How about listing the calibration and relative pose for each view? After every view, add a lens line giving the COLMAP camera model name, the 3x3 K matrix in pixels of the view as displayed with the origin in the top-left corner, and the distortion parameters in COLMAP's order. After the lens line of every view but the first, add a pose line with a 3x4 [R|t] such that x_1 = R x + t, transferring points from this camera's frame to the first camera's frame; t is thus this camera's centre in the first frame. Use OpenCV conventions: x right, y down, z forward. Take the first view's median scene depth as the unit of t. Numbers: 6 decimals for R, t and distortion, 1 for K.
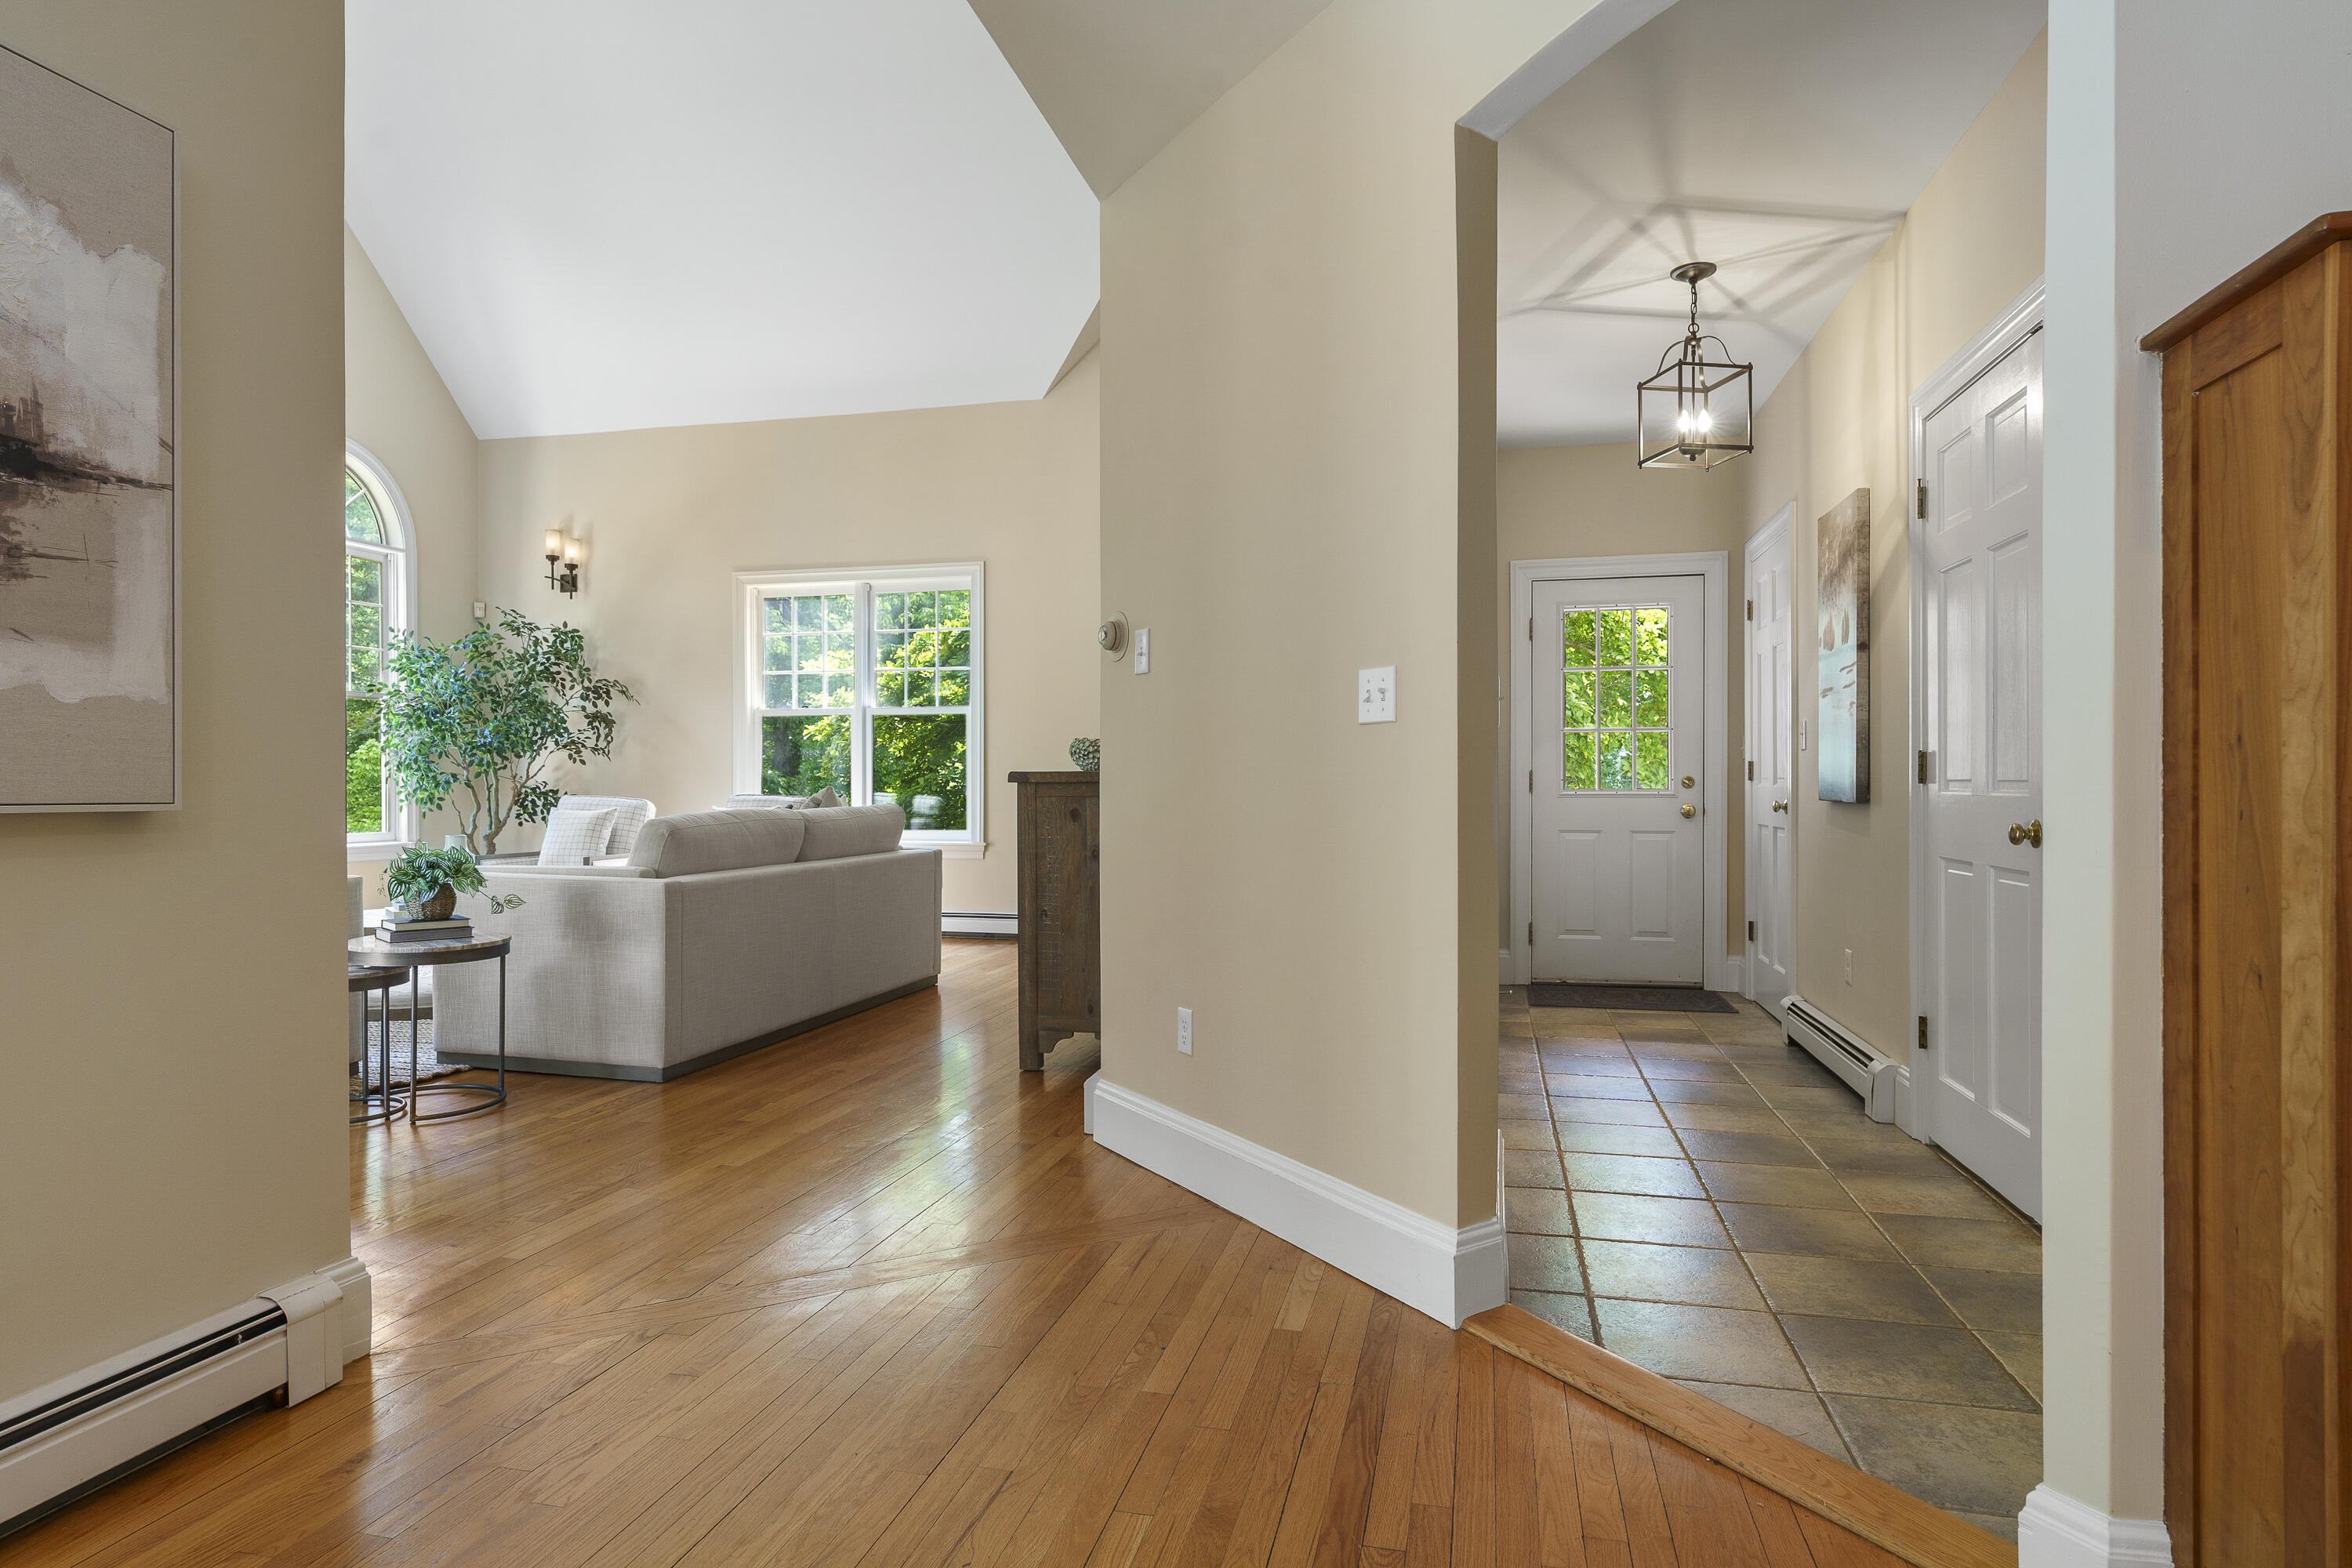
lens RADIAL K [[1275.5, 0, 1177.7], [0, 1275.5, 782.4], [0, 0, 1]] dist [0.000256, 0.000805]
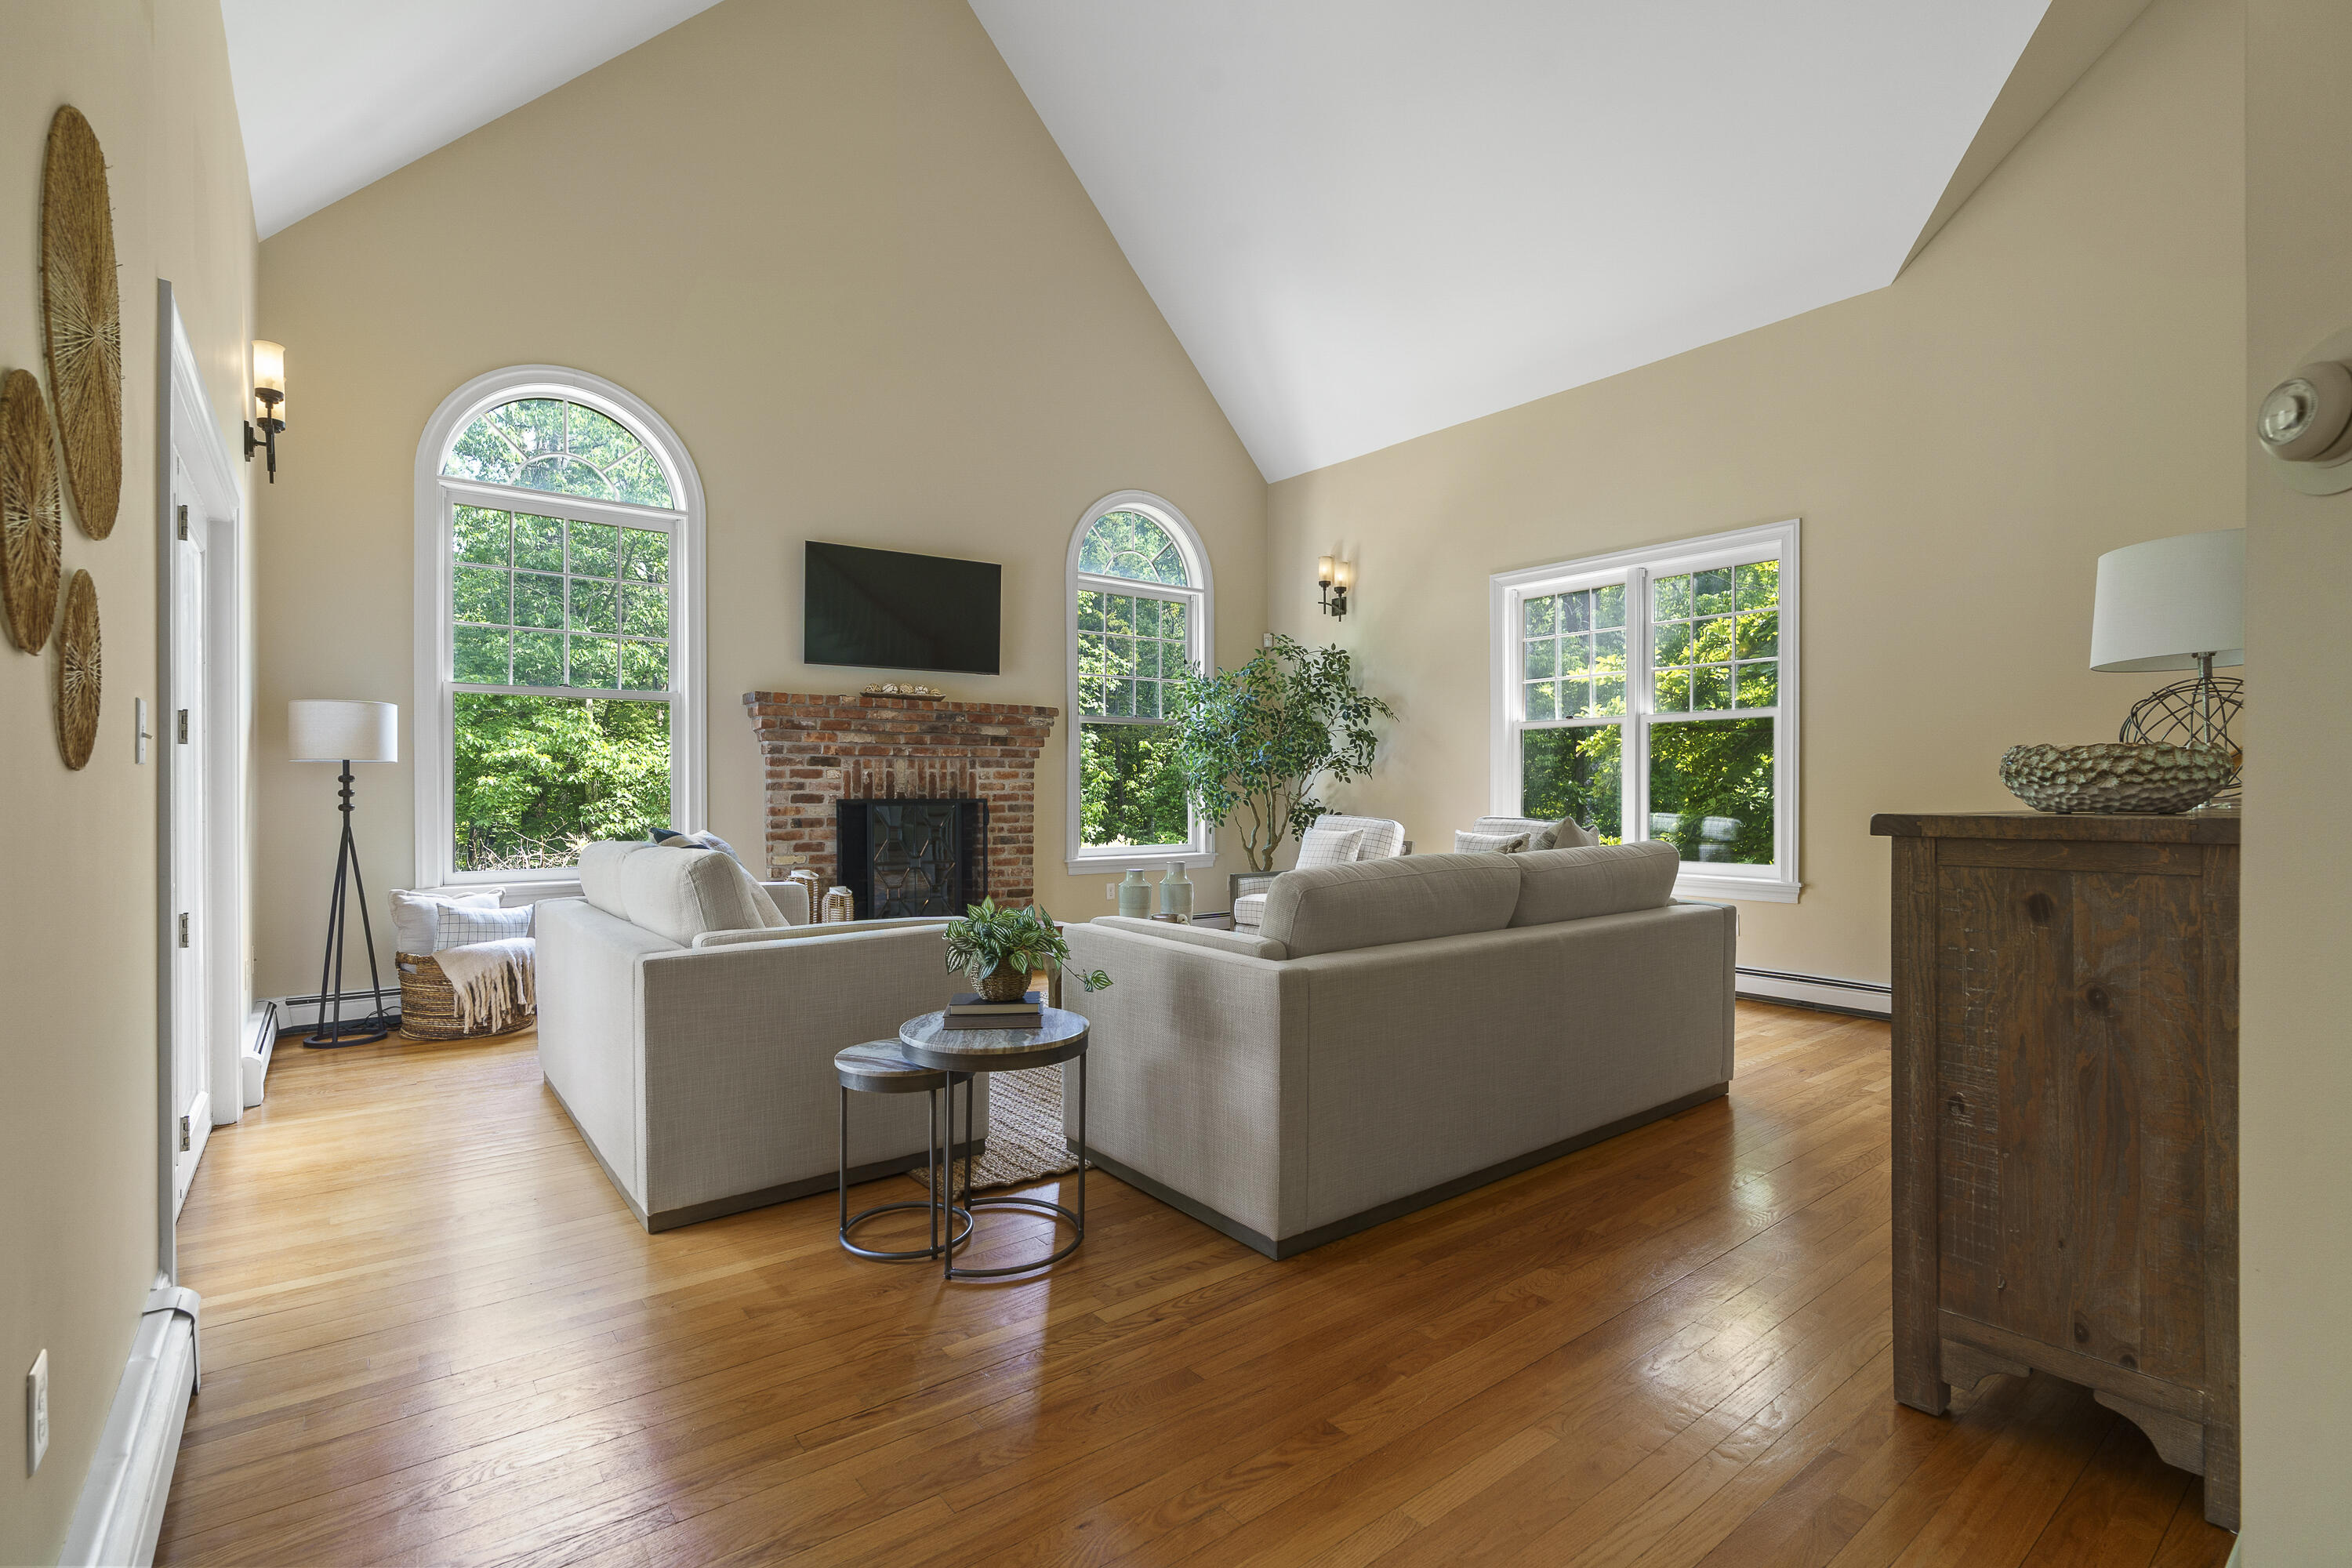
lens RADIAL K [[1073.7, 0, 1174.5], [0, 1073.7, 791.7], [0, 0, 1]] dist [-0.008074, 0.003169]
pose [[0.782920, 0.003347, -0.622114, -0.043115], [-0.002039, 0.999994, 0.002814, -0.009287], [0.622120, -0.000935, 0.782922, 0.249186]]
